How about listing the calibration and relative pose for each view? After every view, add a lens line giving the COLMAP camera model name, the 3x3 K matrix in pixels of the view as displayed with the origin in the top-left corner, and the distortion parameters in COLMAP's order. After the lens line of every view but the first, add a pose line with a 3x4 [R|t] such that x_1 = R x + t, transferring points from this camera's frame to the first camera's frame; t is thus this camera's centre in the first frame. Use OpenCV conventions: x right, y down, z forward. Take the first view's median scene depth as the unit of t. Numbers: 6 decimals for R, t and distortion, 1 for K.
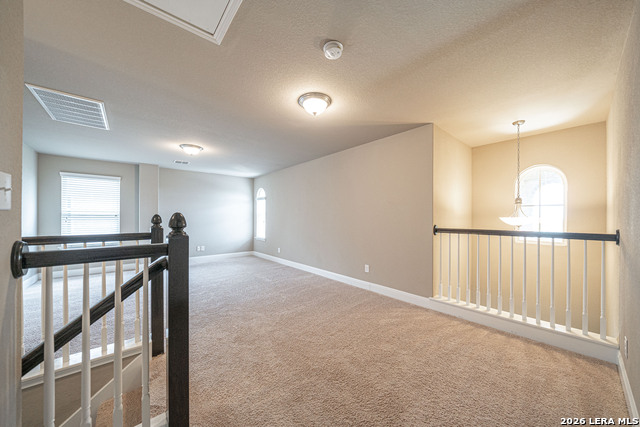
lens RADIAL K [[221.9, 0, 322.5], [0, 221.9, 216.2], [0, 0, 1]] dist [-0.001570, -0.000044]
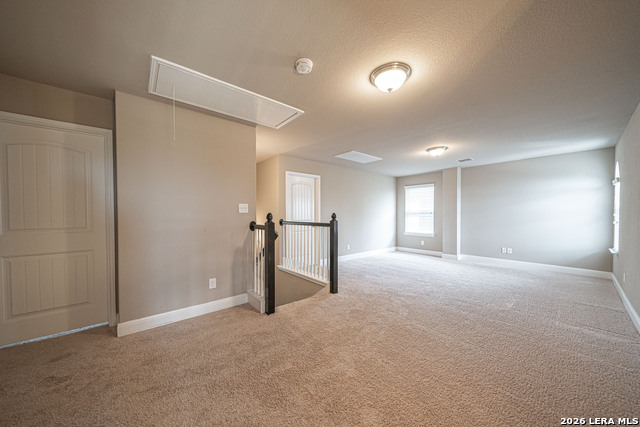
lens RADIAL K [[221.9, 0, 323.0], [0, 221.9, 216.4], [0, 0, 1]] dist [-0.001570, -0.000044]
pose [[0.002862, 0.004678, -0.999985, 0.486244], [0.007019, 0.999964, 0.004698, 0.006040], [0.999971, -0.007032, 0.002829, 0.452962]]
